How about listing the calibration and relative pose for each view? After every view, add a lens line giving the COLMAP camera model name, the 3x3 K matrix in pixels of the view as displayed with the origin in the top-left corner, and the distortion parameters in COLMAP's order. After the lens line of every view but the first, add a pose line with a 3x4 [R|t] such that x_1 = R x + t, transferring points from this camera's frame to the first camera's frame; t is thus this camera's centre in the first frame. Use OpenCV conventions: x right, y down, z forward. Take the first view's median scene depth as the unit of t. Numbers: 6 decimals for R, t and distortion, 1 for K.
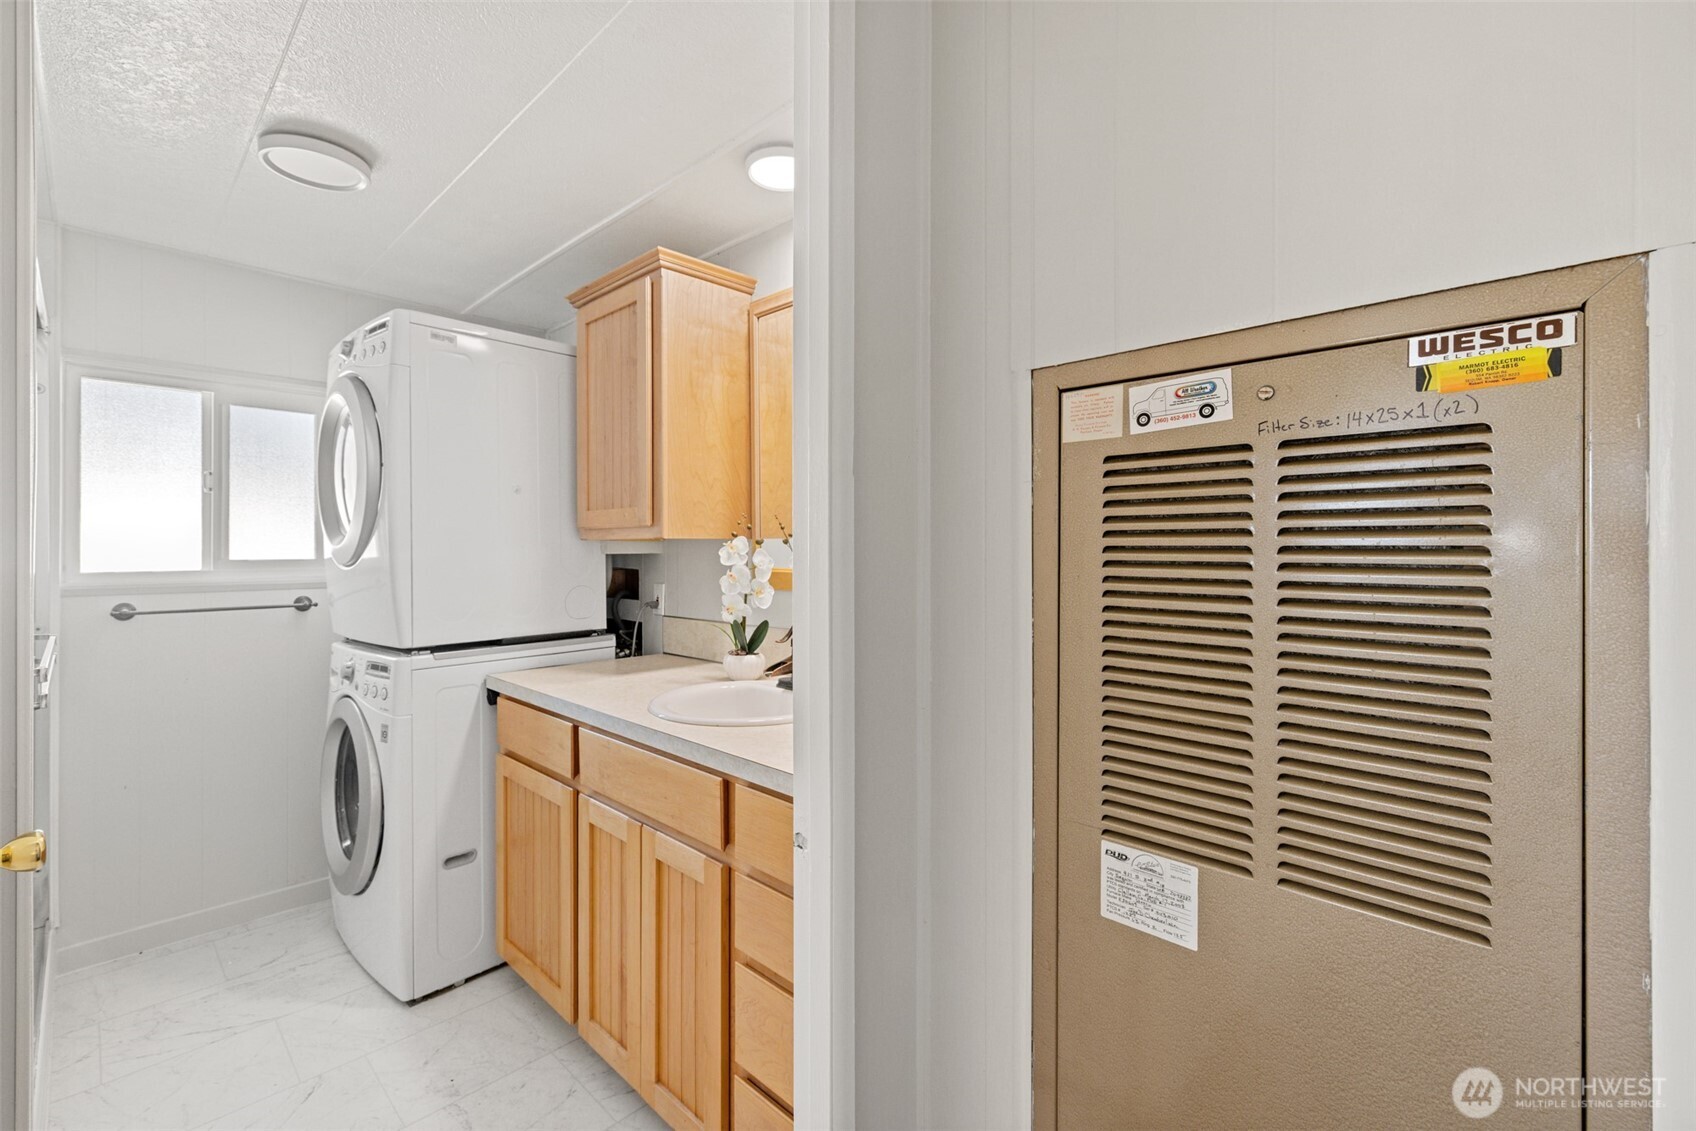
lens RADIAL K [[726.8, 0, 849.0], [0, 726.8, 566.9], [0, 0, 1]] dist [0.003385, 0.000299]
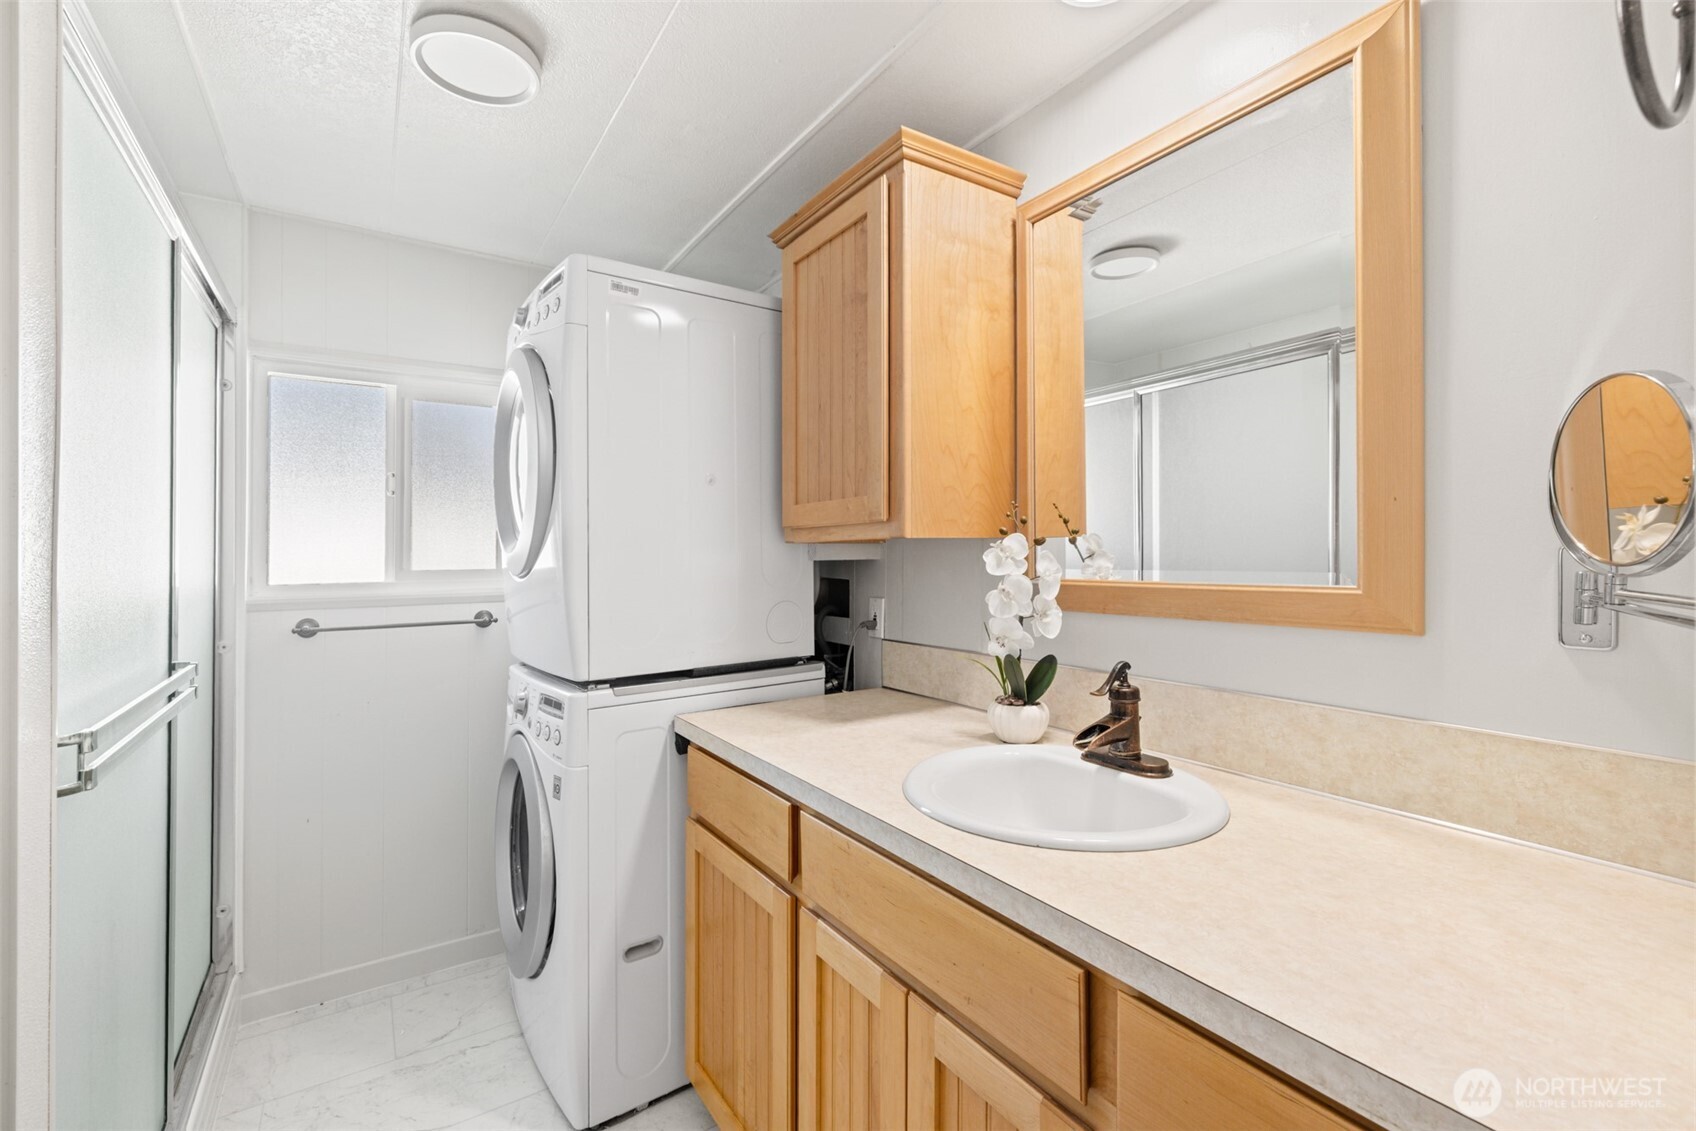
lens RADIAL K [[726.8, 0, 847.6], [0, 726.8, 550.7], [0, 0, 1]] dist [0.003385, 0.000299]
pose [[0.976019, -0.010976, -0.217409, -0.146876], [0.004518, 0.999534, -0.030175, -0.005085], [0.217639, 0.028469, 0.975614, 0.275850]]
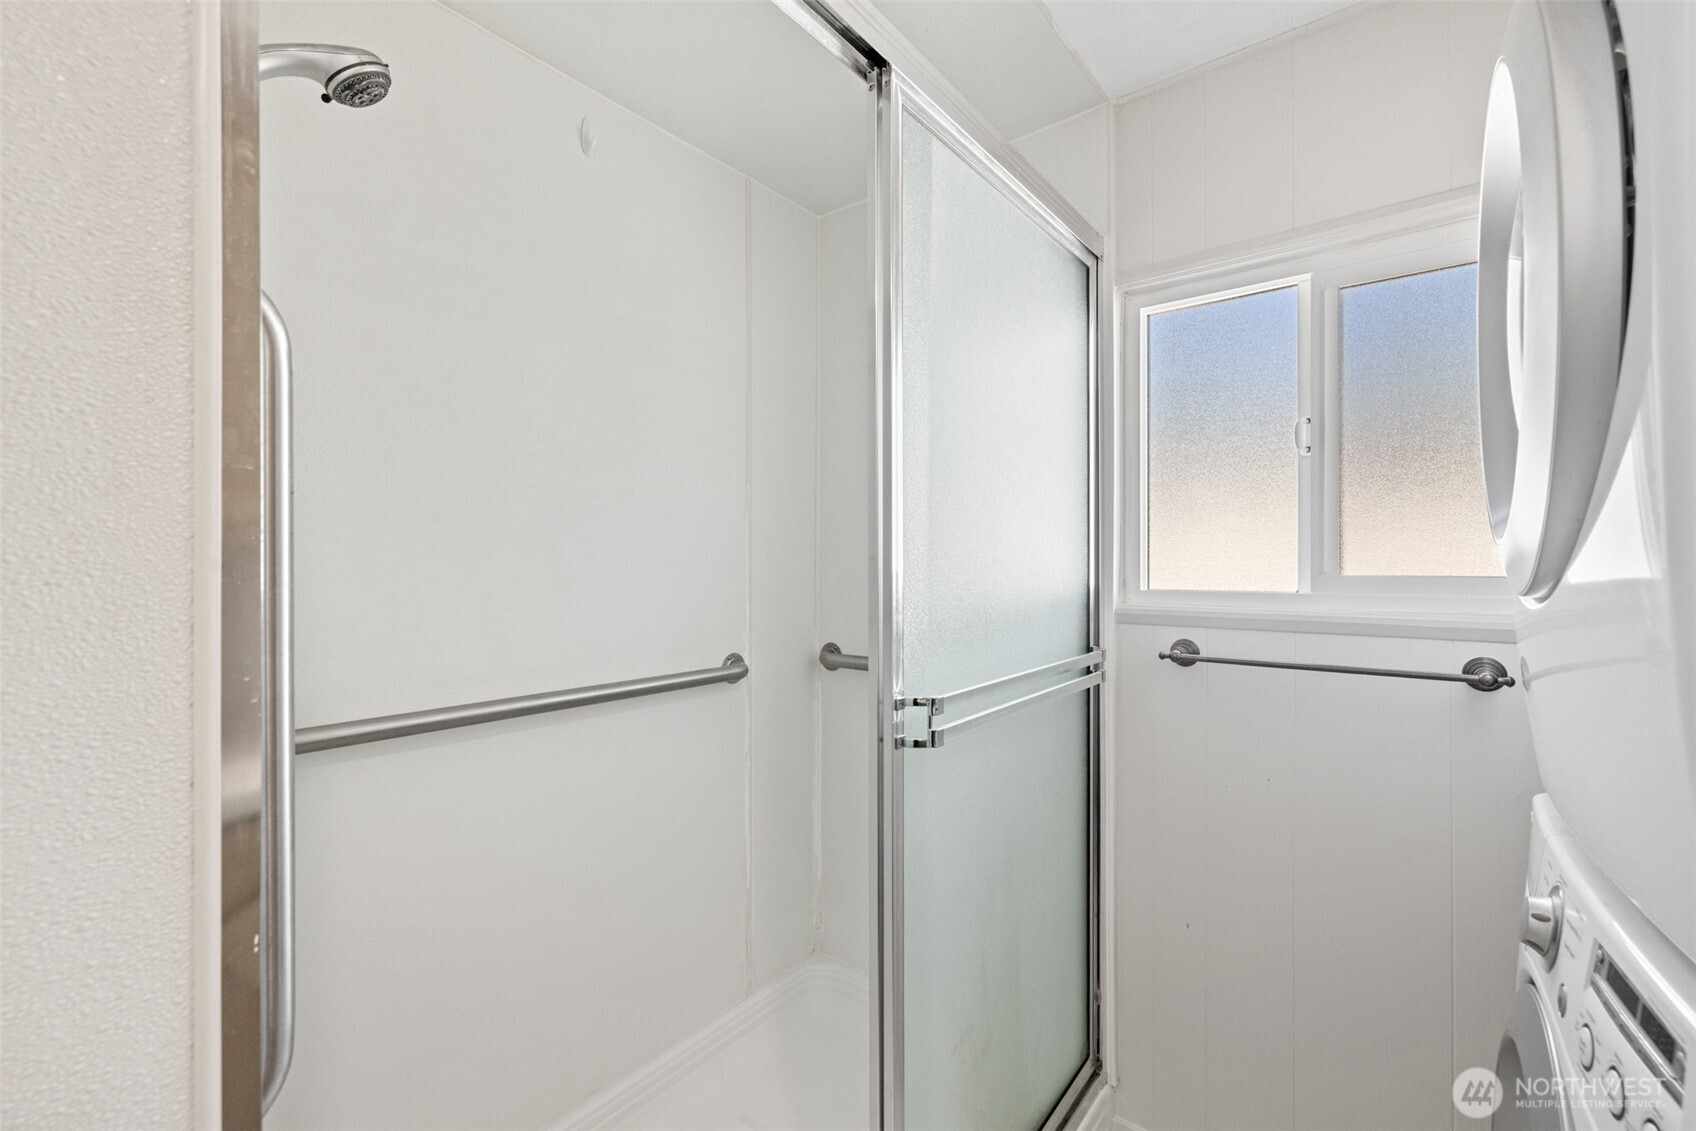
lens RADIAL K [[726.8, 0, 838.3], [0, 726.8, 552.1], [0, 0, 1]] dist [0.003385, 0.000299]
pose [[0.077990, -0.007990, -0.996922, -0.400839], [-0.016543, 0.999820, -0.009307, -0.018515], [0.996817, 0.017218, 0.077843, 0.687694]]
